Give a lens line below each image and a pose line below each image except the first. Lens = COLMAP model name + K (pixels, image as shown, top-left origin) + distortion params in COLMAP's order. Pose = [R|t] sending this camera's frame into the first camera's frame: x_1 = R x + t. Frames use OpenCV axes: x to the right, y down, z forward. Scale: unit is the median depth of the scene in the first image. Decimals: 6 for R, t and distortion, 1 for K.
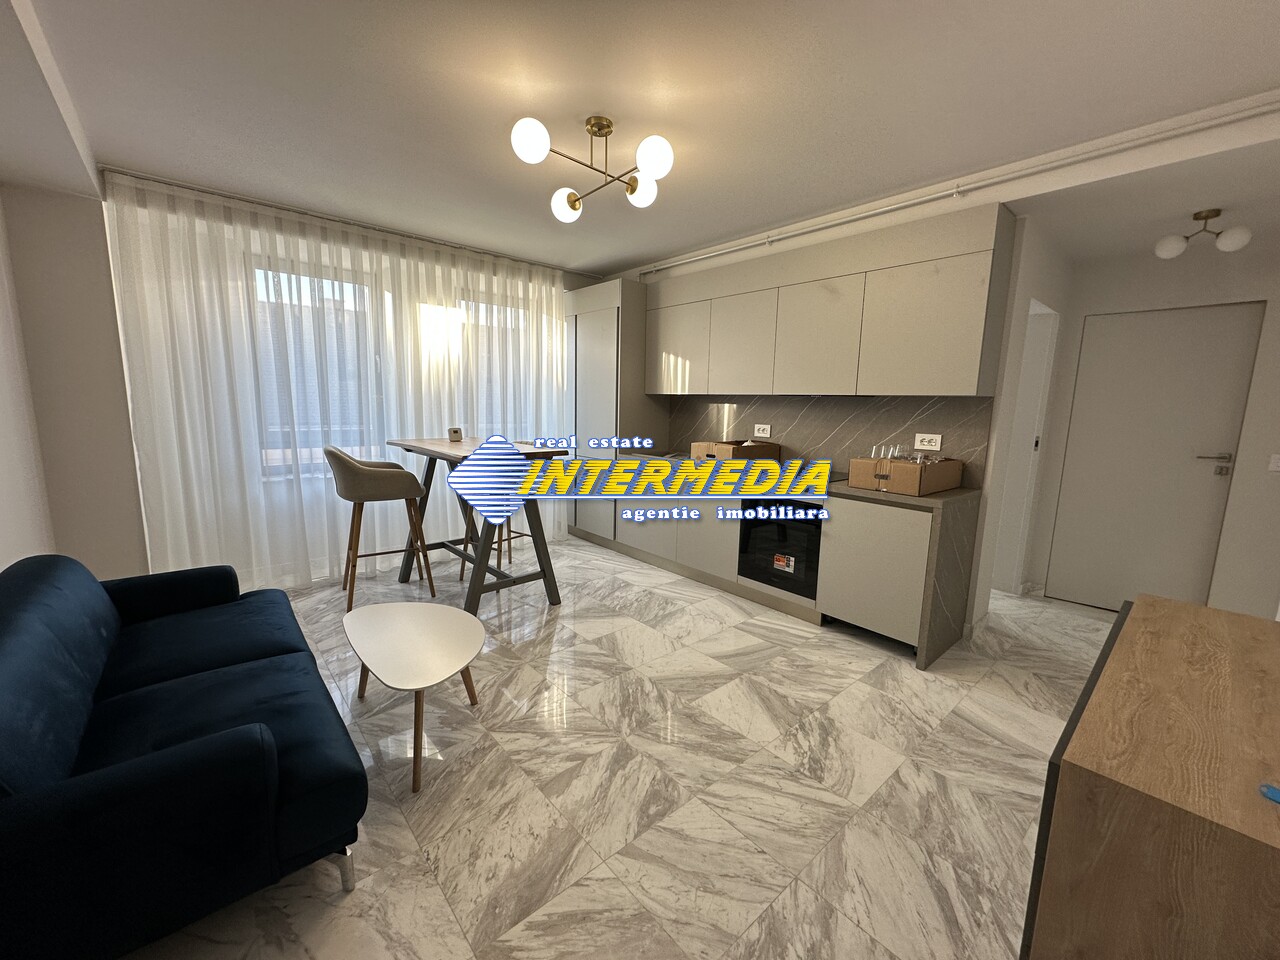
lens RADIAL K [[507.9, 0, 640.0], [0, 507.9, 480.0], [0, 0, 1]] dist [-0.003099, 0.000479]
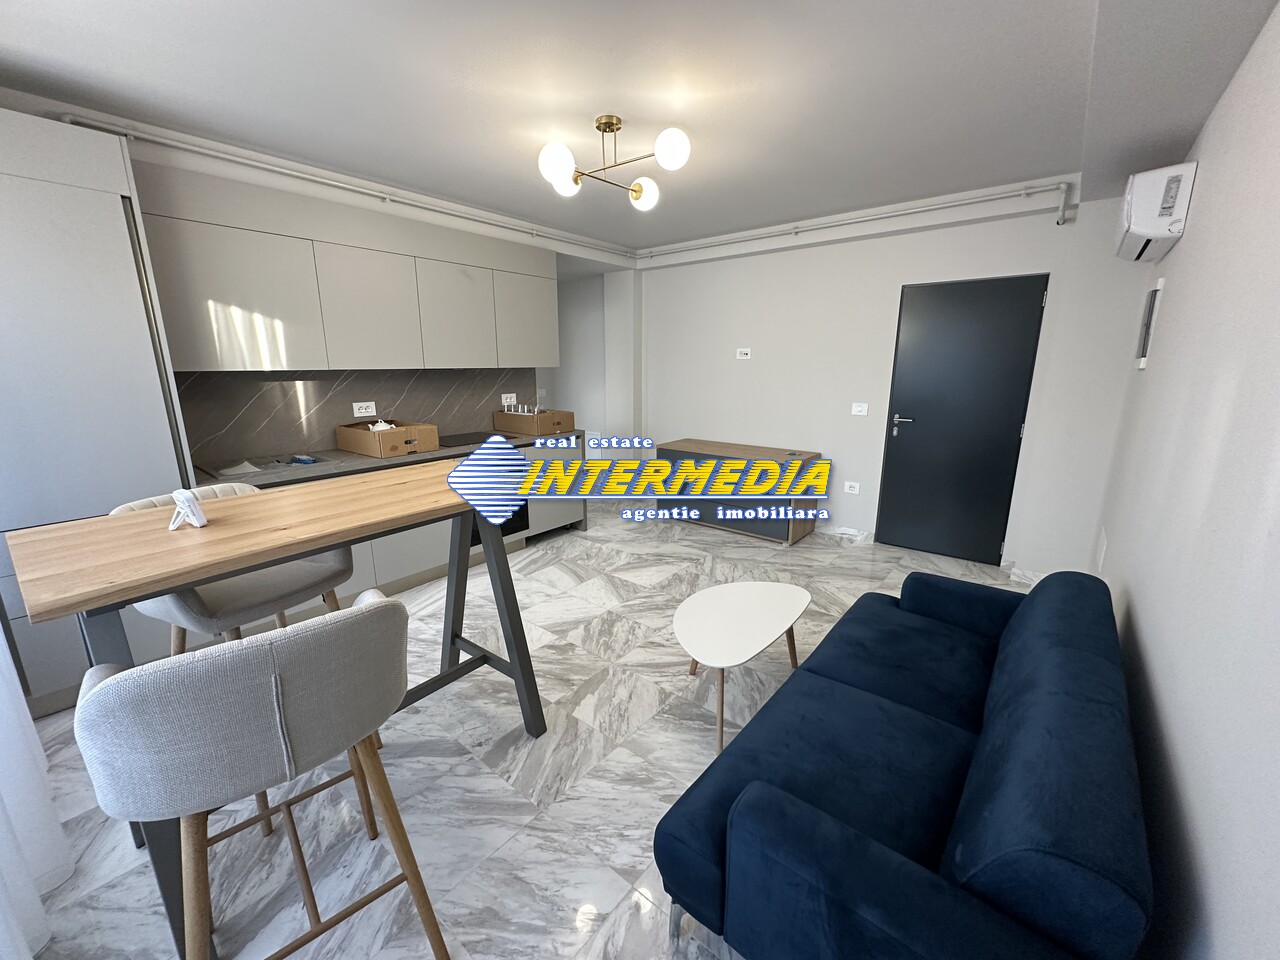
lens RADIAL K [[507.9, 0, 640.0], [0, 507.9, 480.0], [0, 0, 1]] dist [-0.003099, 0.000479]
pose [[-0.166458, -0.246608, 0.954713, -1.295607], [0.146099, 0.951366, 0.271216, -0.273588], [-0.975165, 0.184629, -0.122334, 1.217638]]
